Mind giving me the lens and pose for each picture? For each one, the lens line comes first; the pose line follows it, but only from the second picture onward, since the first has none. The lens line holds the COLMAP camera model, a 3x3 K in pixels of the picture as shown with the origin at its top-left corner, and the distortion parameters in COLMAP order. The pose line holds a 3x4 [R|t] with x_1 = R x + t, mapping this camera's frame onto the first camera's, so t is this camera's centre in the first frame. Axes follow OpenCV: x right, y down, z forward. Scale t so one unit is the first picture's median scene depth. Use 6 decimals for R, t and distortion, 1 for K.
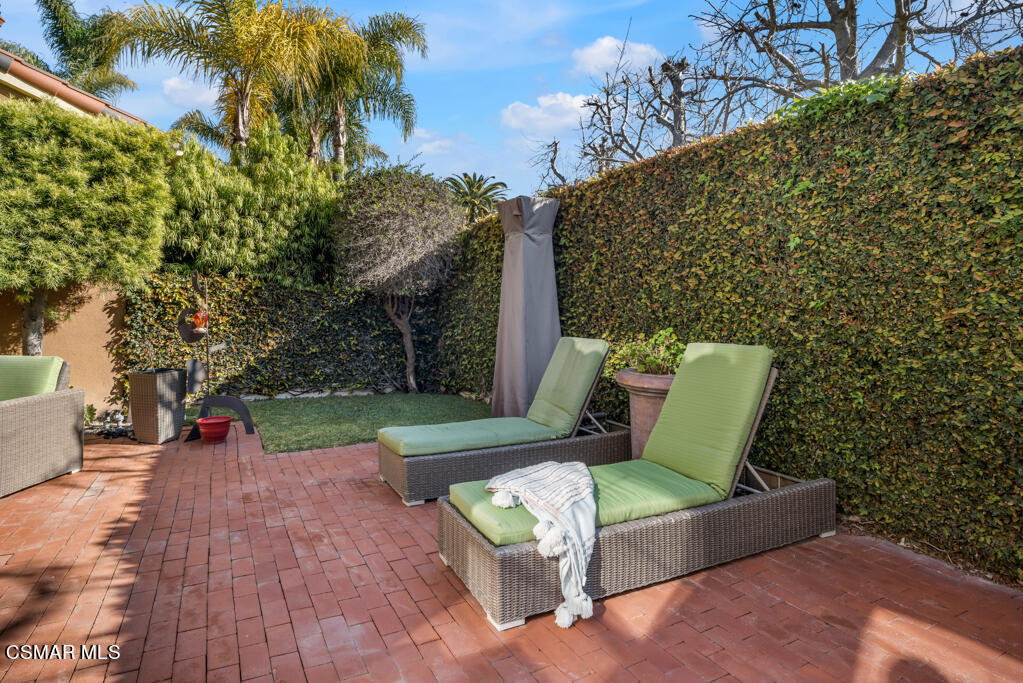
lens RADIAL K [[535.0, 0, 503.8], [0, 535.0, 311.4], [0, 0, 1]] dist [-0.020151, 0.002400]
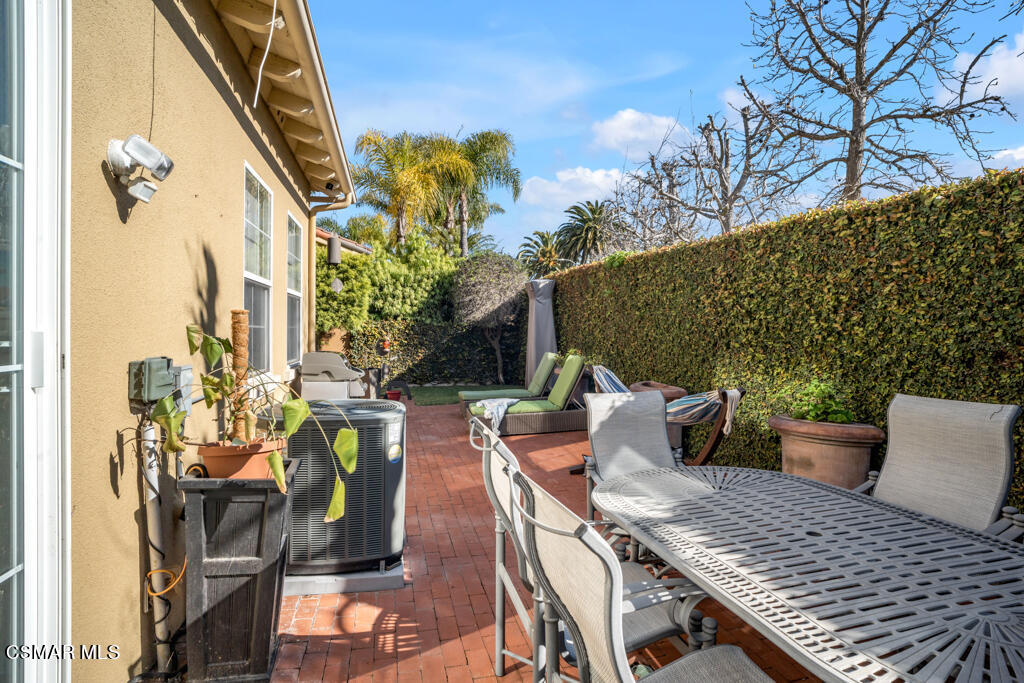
lens RADIAL K [[470.6, 0, 514.4], [0, 470.6, 343.4], [0, 0, 1]] dist [0.002178, -0.000024]
pose [[0.973053, -0.010242, -0.230354, 0.261819], [0.019016, 0.999174, 0.035902, -0.034776], [0.229796, -0.039315, 0.972444, -0.517286]]
